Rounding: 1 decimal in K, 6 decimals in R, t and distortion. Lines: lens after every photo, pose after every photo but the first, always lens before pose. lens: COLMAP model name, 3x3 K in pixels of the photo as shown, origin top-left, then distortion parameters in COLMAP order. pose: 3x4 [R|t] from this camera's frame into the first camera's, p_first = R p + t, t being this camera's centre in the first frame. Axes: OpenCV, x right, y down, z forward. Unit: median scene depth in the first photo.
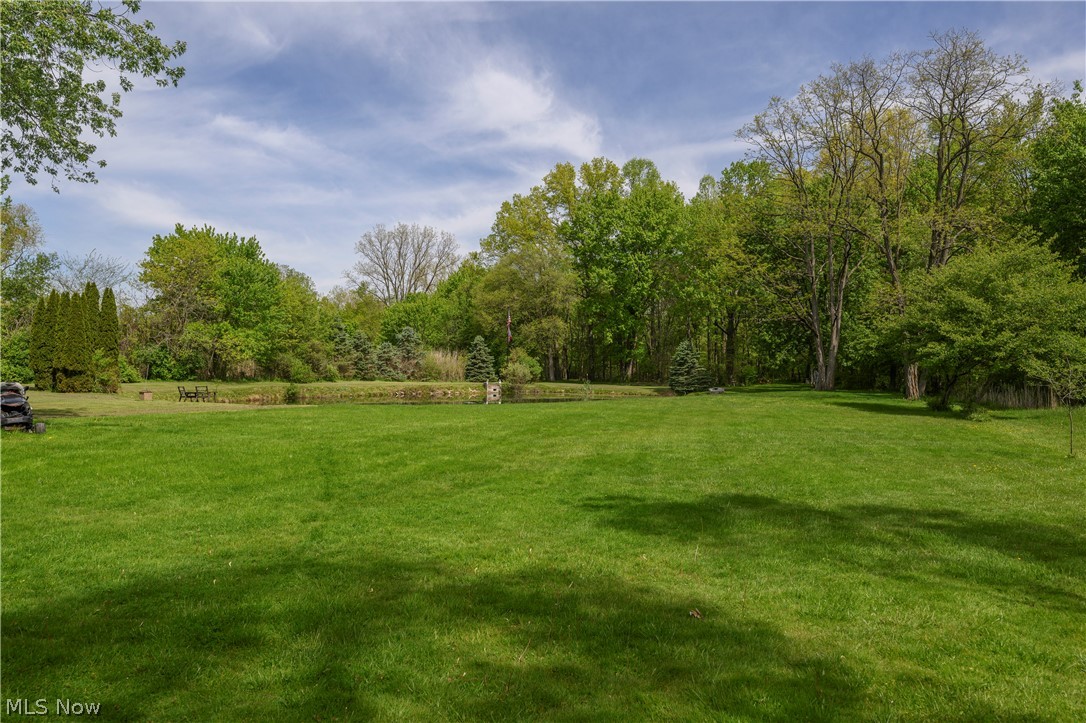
lens RADIAL K [[762.6, 0, 554.0], [0, 762.6, 362.5], [0, 0, 1]] dist [0.003647, 0.013669]
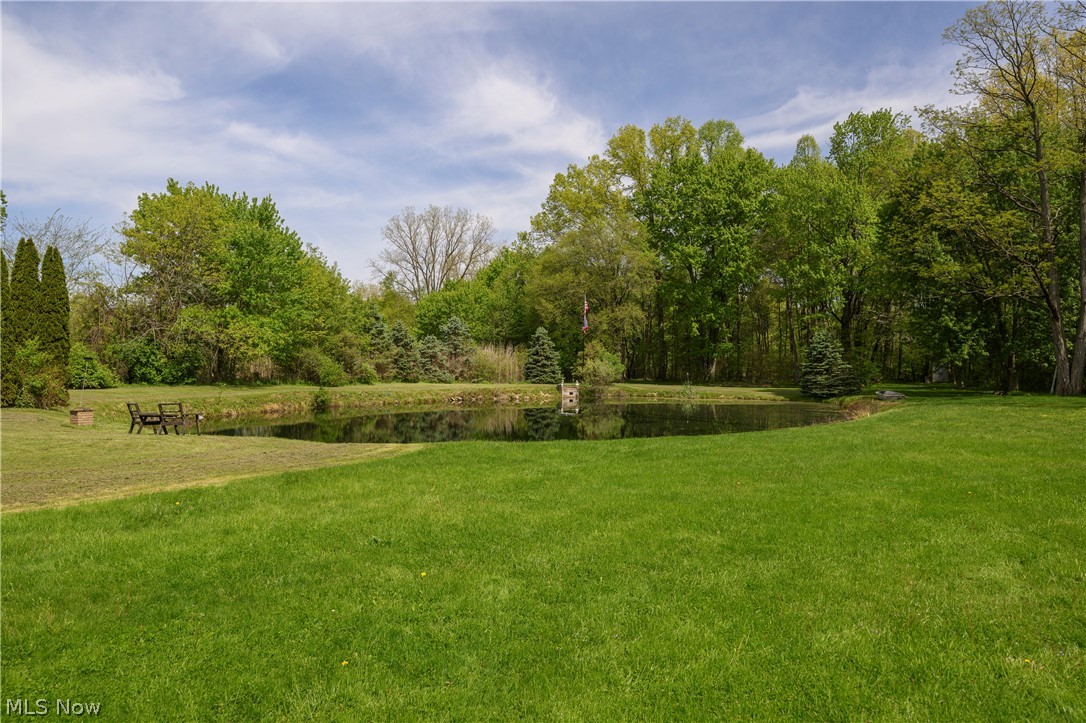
lens RADIAL K [[739.0, 0, 548.5], [0, 739.0, 365.4], [0, 0, 1]] dist [0.017498, -0.009930]
pose [[0.999906, -0.004625, -0.012907, -0.080100], [0.004700, 0.999972, 0.005756, 0.001736], [0.012880, -0.005816, 0.999900, 0.198818]]
